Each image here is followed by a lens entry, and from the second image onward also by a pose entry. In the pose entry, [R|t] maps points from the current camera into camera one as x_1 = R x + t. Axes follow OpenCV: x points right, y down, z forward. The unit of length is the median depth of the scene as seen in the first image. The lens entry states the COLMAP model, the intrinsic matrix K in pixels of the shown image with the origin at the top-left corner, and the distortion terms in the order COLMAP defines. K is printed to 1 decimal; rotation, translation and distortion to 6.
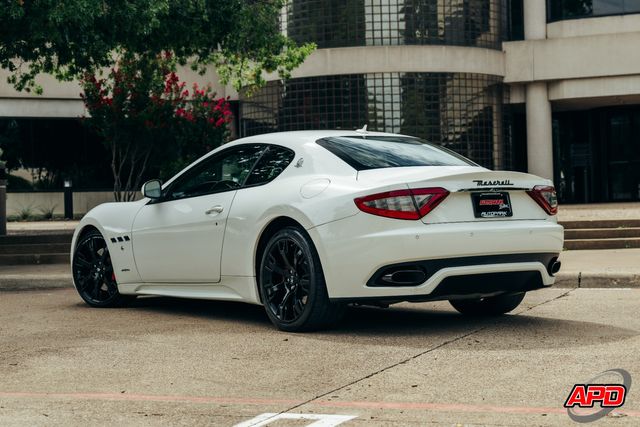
lens RADIAL K [[1323.9, 0, 319.9], [0, 1323.9, 213.2], [0, 0, 1]] dist [0.160282, 0.193217]
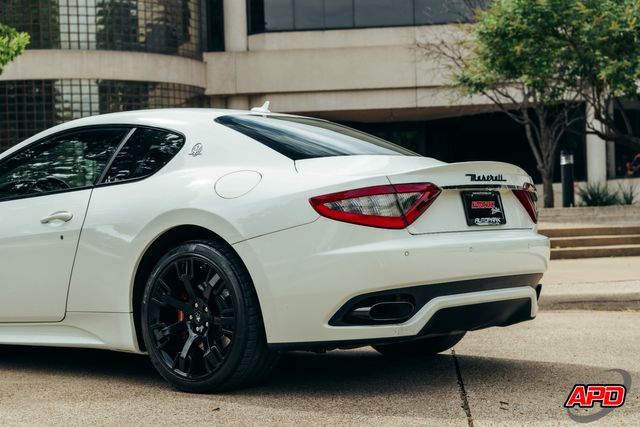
lens RADIAL K [[1287.5, 0, 321.5], [0, 1287.5, 214.4], [0, 0, 1]] dist [0.130489, 0.392358]
pose [[0.962309, 0.000687, 0.271959, -0.122867], [0.003218, 0.999898, -0.013914, 0.005479], [-0.271941, 0.014265, 0.962208, 0.288533]]
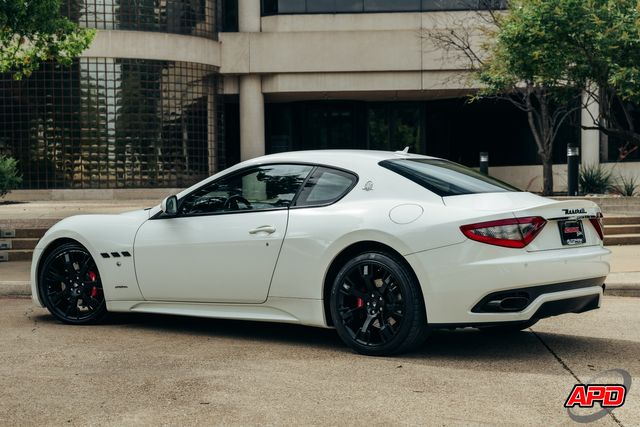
lens RADIAL K [[1331.0, 0, 318.7], [0, 1331.0, 241.9], [0, 0, 1]] dist [0.040793, 1.784673]
pose [[0.955275, 0.005561, 0.295667, -0.310212], [-0.016684, 0.999244, 0.035110, -0.027033], [-0.295249, -0.038473, 0.954646, 0.045119]]
